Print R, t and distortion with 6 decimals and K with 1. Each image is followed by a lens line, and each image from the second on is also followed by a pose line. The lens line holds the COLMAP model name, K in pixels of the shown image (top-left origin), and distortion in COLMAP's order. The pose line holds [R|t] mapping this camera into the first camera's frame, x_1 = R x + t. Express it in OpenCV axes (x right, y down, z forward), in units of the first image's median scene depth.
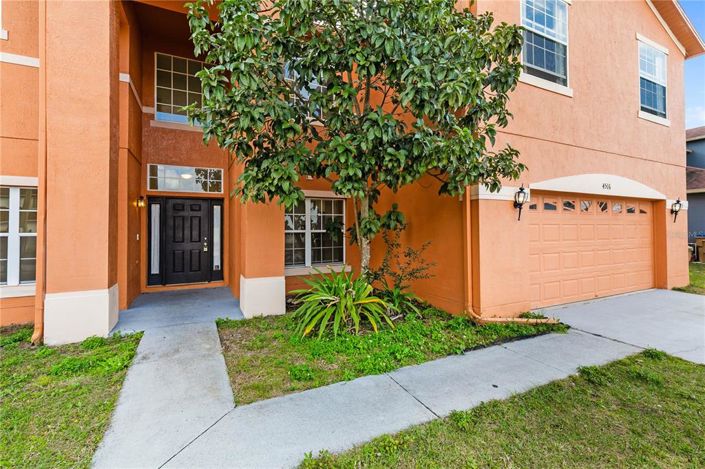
lens RADIAL K [[306.6, 0, 352.5], [0, 306.6, 234.5], [0, 0, 1]] dist [-0.001653, -0.000269]
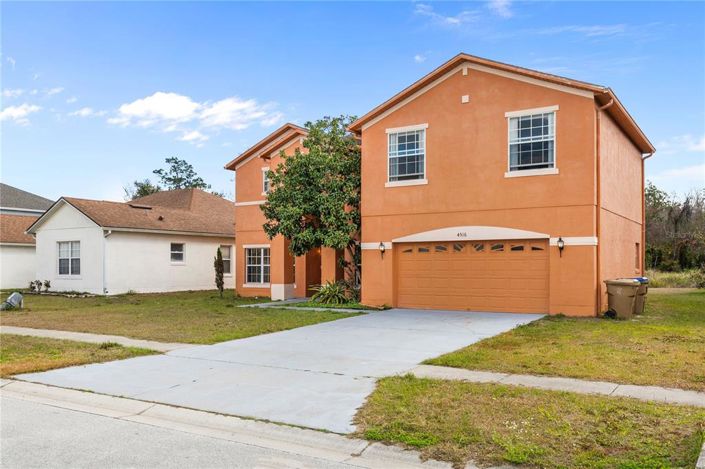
lens RADIAL K [[515.9, 0, 352.8], [0, 515.9, 252.4], [0, 0, 1]] dist [0.002291, 0.000354]
pose [[0.594913, -0.015070, -0.803649, 2.761112], [-0.007134, 0.999686, -0.024027, -0.009675], [0.803758, 0.020027, 0.594619, -0.997773]]
